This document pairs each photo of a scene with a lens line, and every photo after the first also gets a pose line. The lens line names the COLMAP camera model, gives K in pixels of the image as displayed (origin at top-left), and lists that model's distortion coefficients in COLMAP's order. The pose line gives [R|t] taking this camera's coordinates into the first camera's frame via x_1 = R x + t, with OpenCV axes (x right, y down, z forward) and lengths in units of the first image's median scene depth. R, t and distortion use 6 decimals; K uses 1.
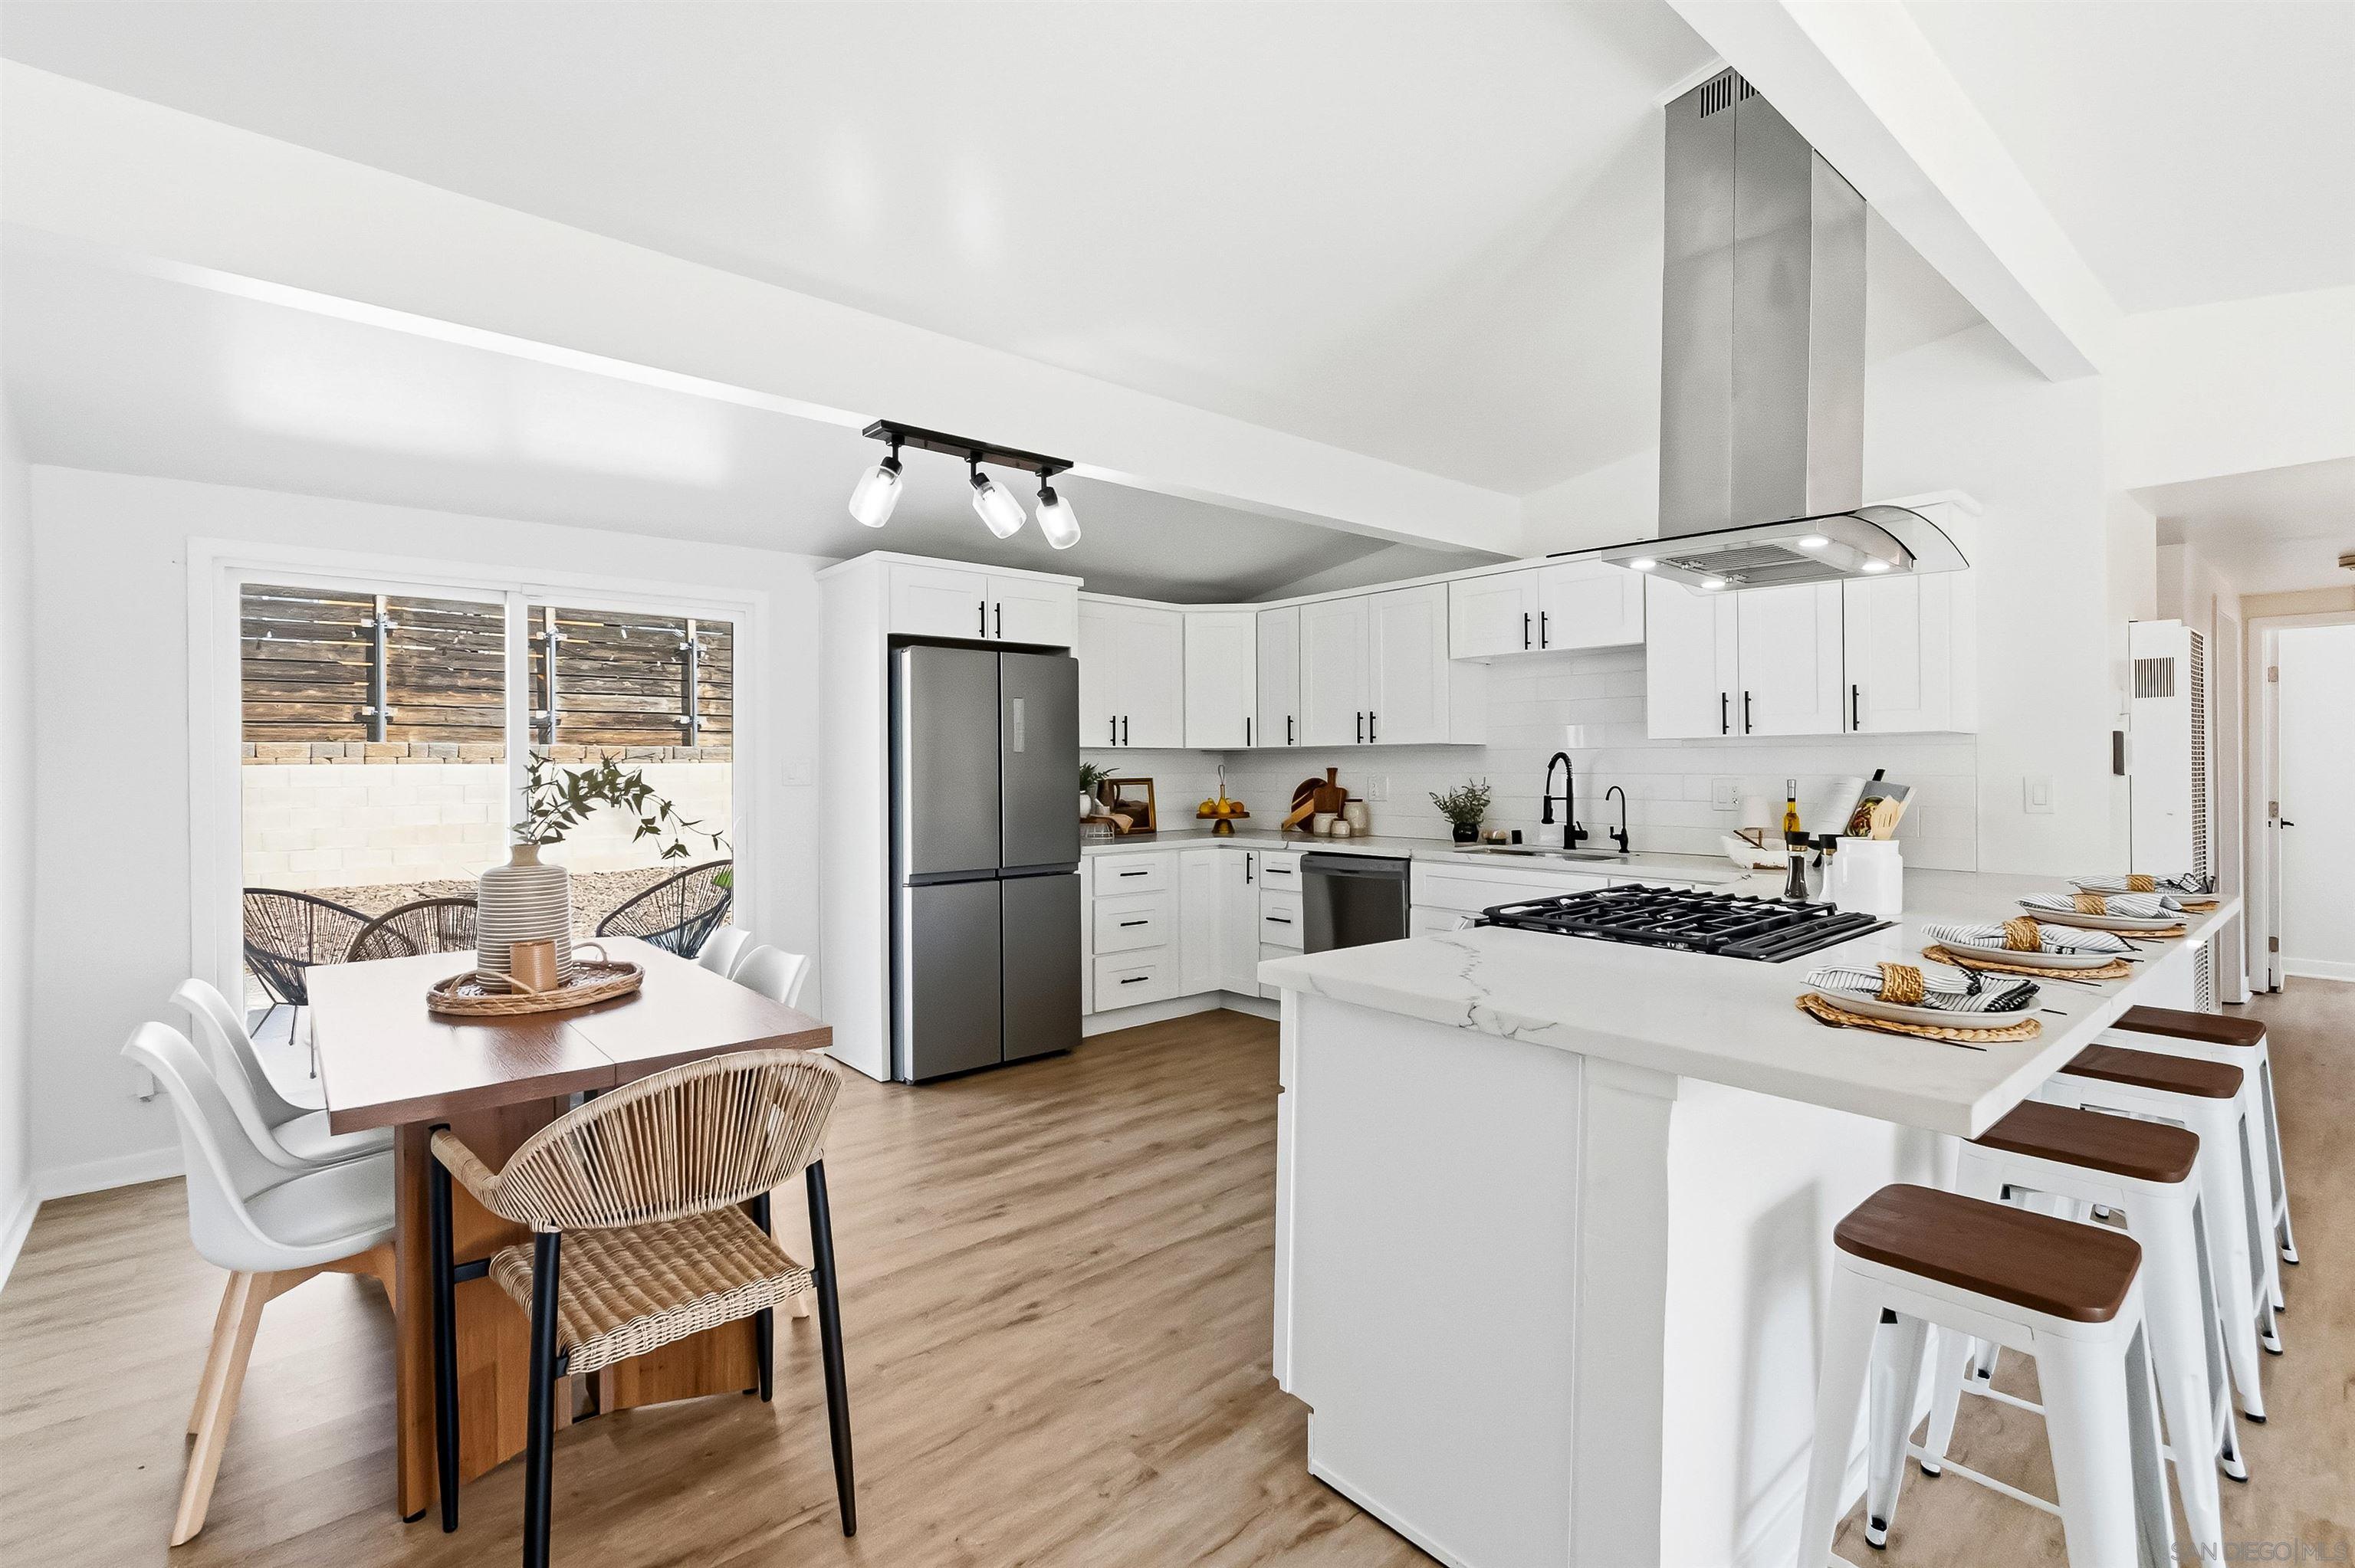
lens RADIAL K [[1083.1, 0, 1186.7], [0, 1083.1, 772.4], [0, 0, 1]] dist [0.005077, -0.000031]
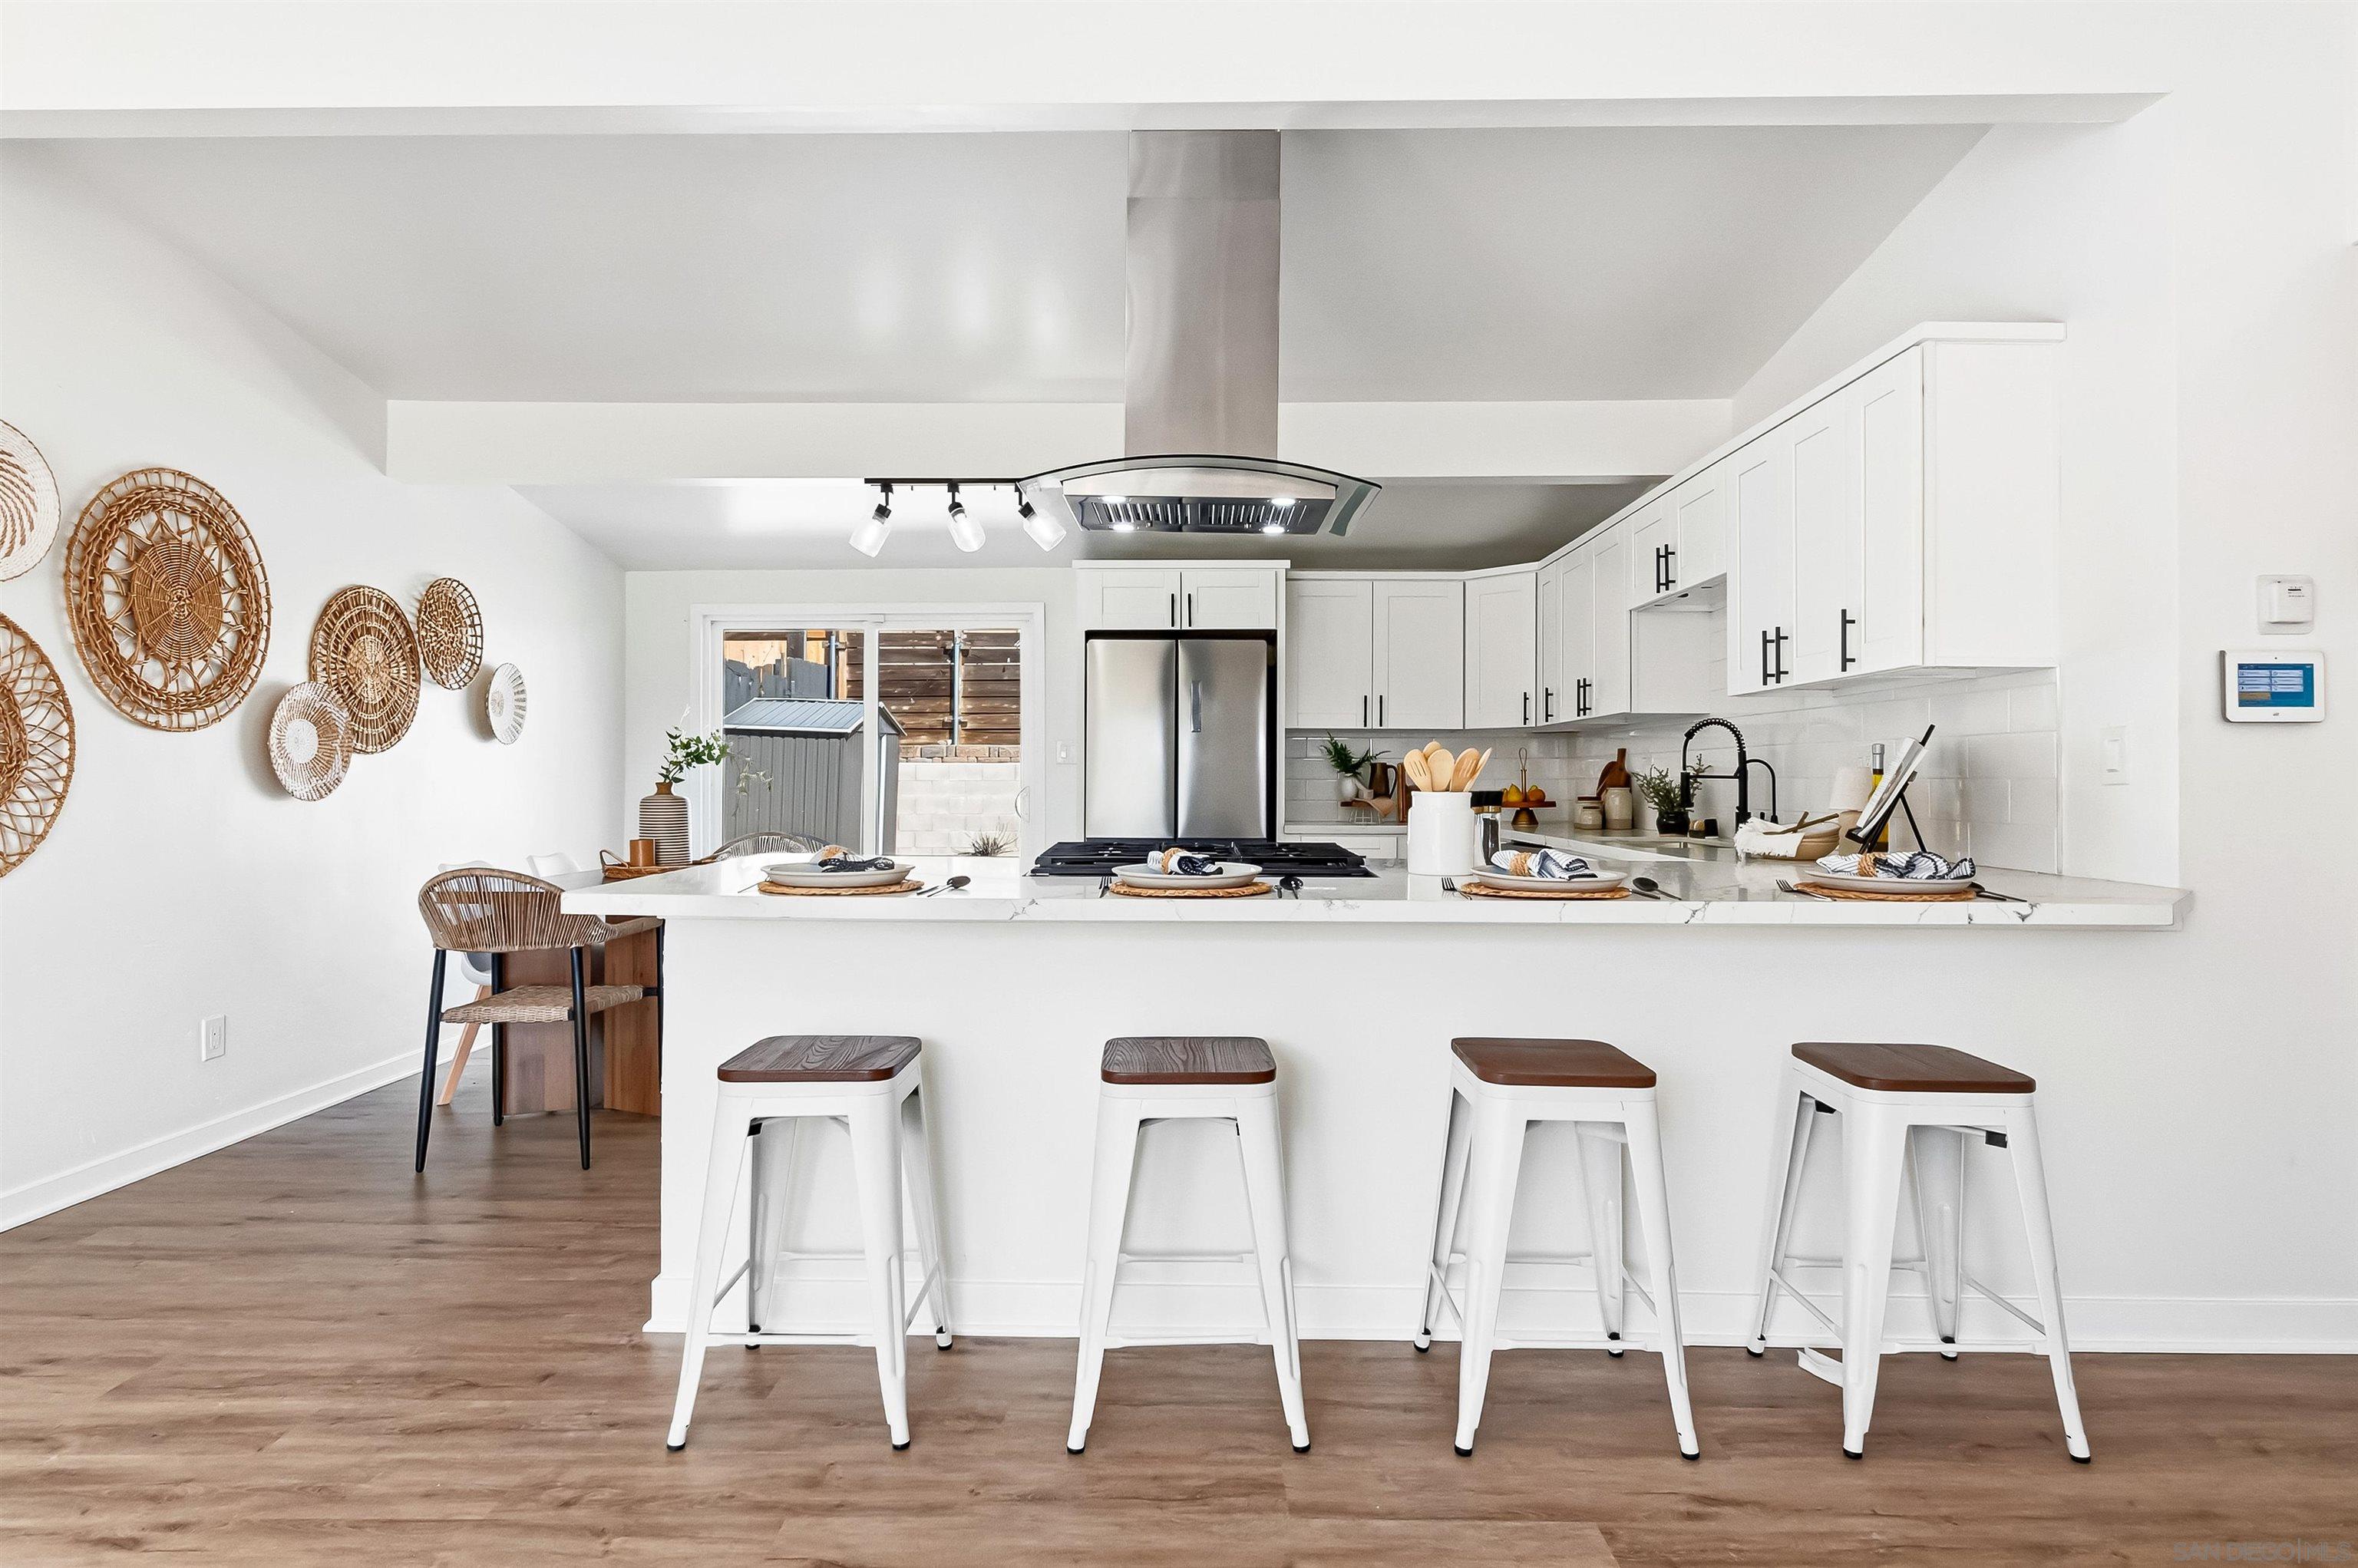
lens RADIAL K [[1299.1, 0, 1191.2], [0, 1299.1, 774.1], [0, 0, 1]] dist [0.008006, -0.001085]
pose [[0.740521, 0.001829, -0.672031, 0.693890], [-0.009795, 0.999919, -0.008071, 0.033787], [0.671962, 0.012559, 0.740479, 0.044807]]
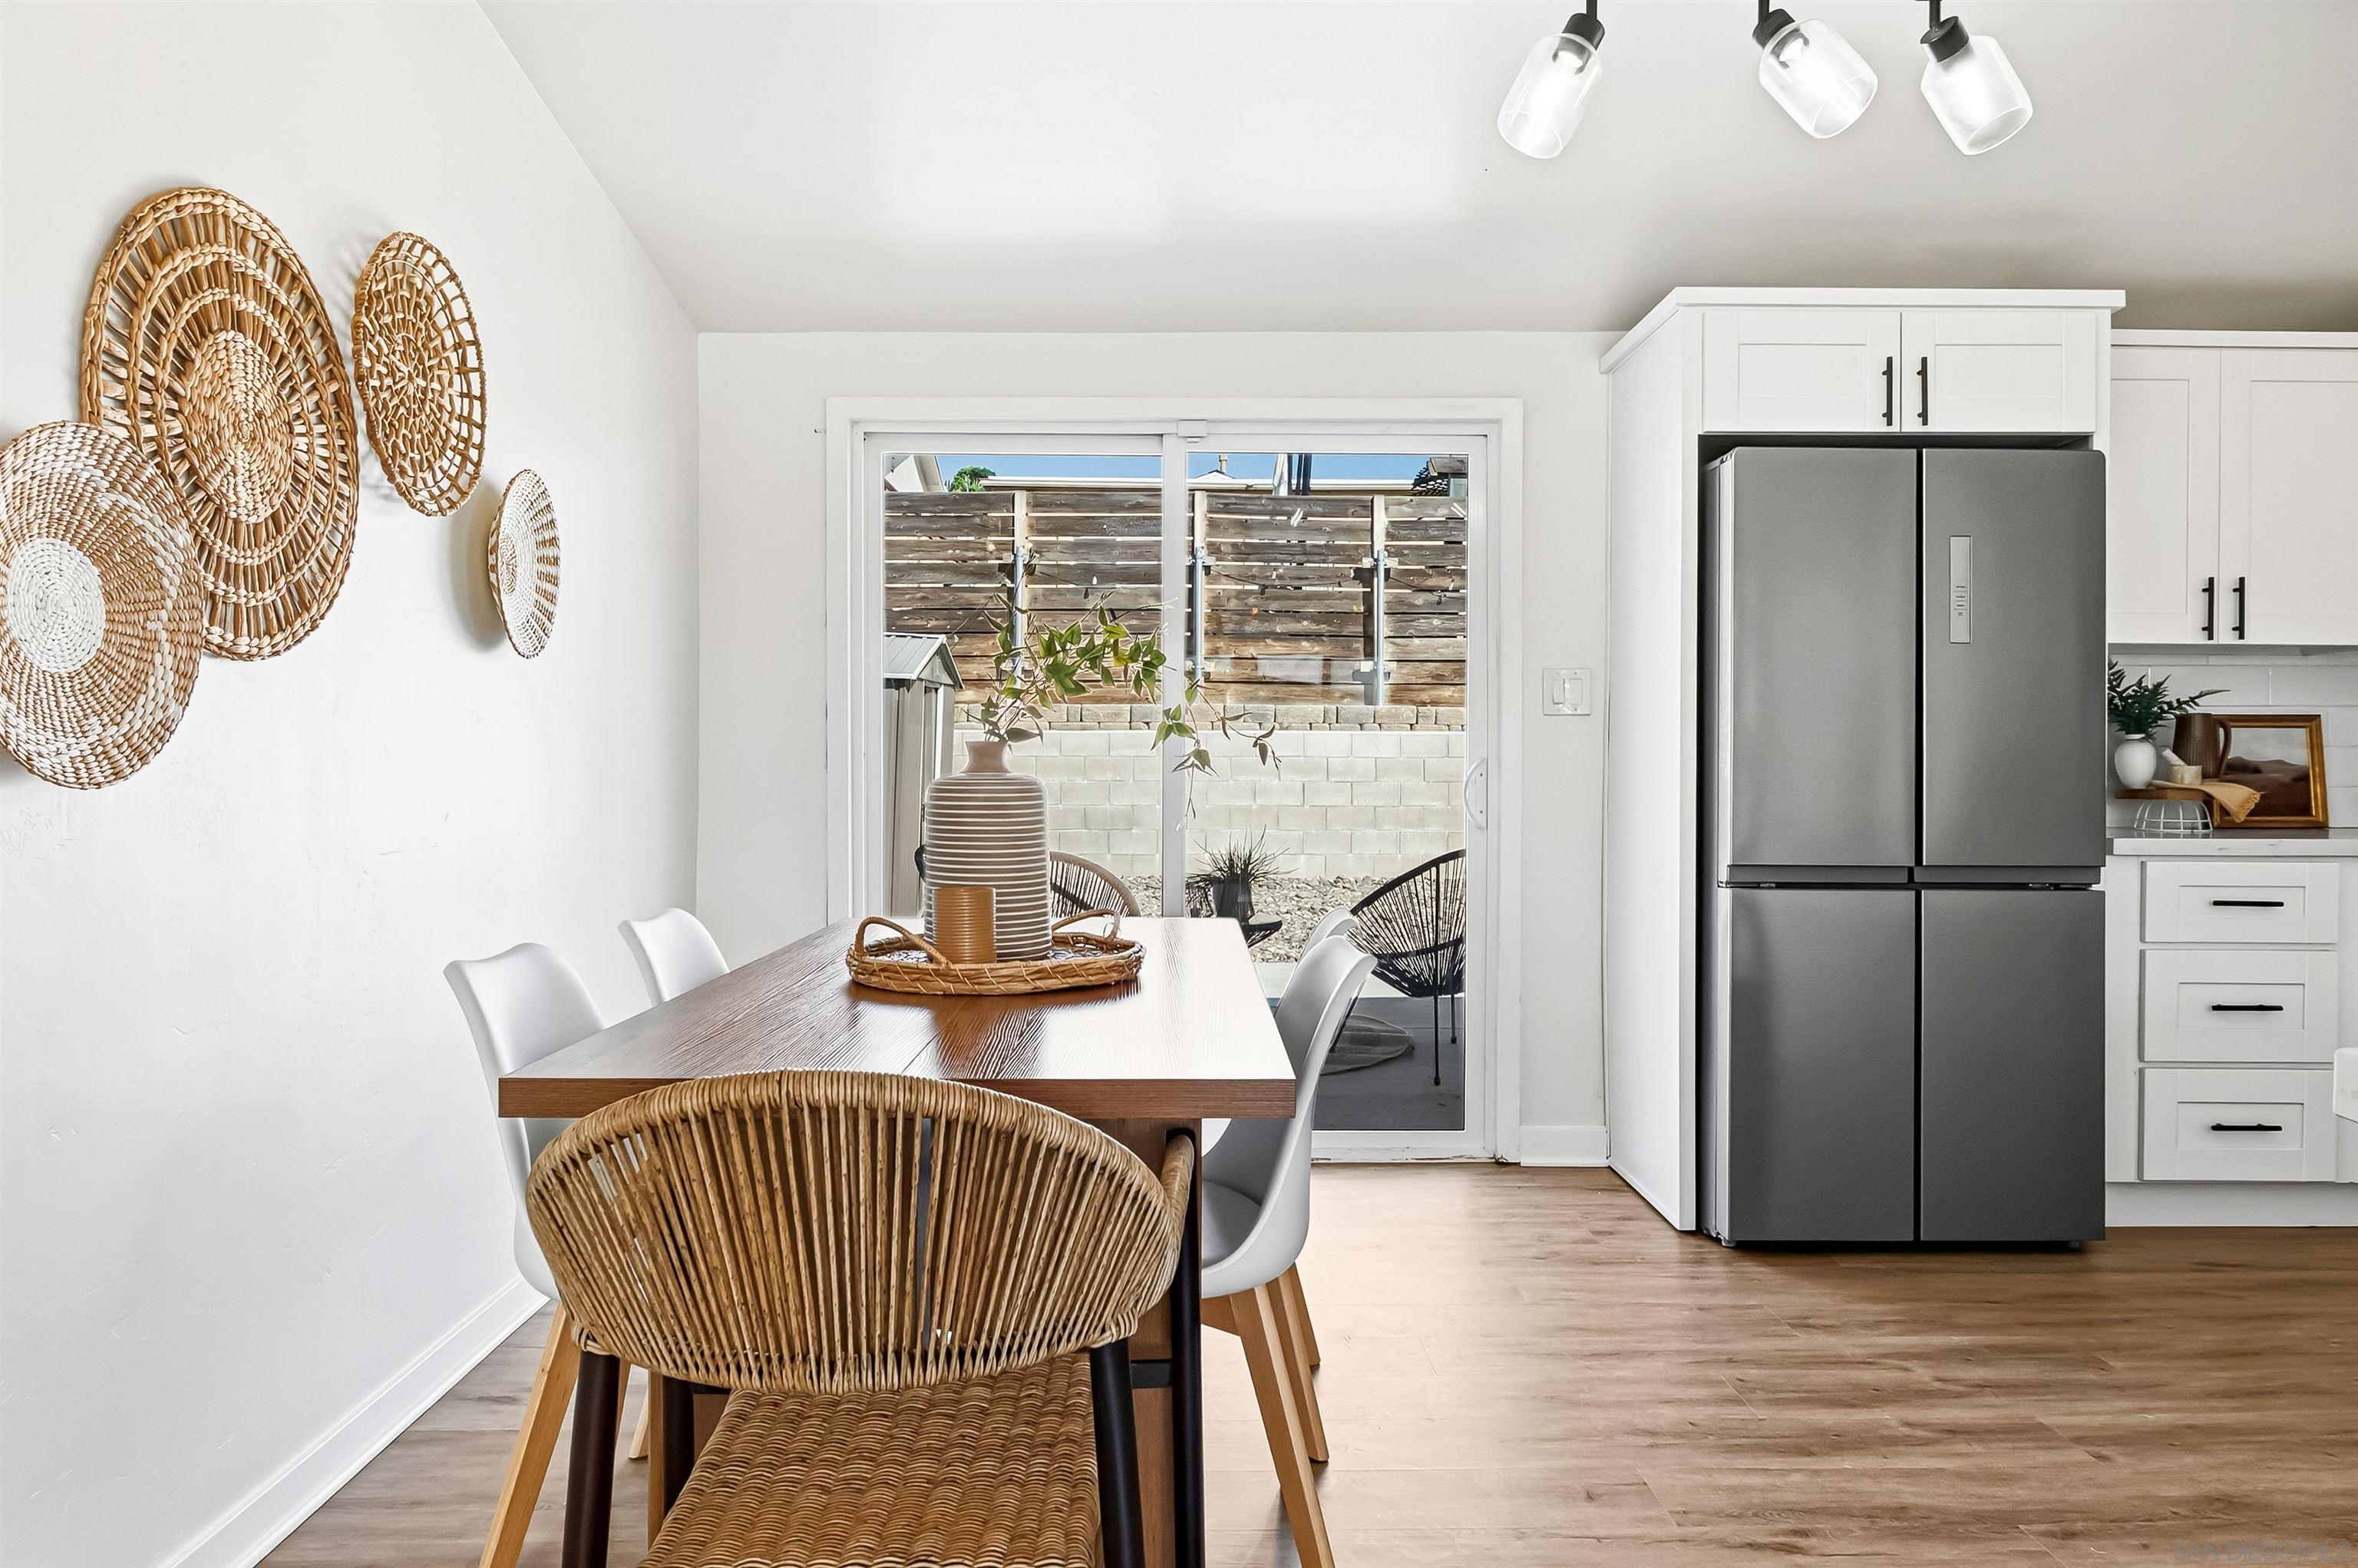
lens RADIAL K [[1560.6, 0, 1179.0], [0, 1560.6, 772.9], [0, 0, 1]] dist [-0.006254, 0.006469]
pose [[0.759396, 0.011868, -0.650520, 0.043318], [-0.011622, 0.999922, 0.004676, 0.043283], [0.650524, 0.004009, 0.759475, 0.199275]]
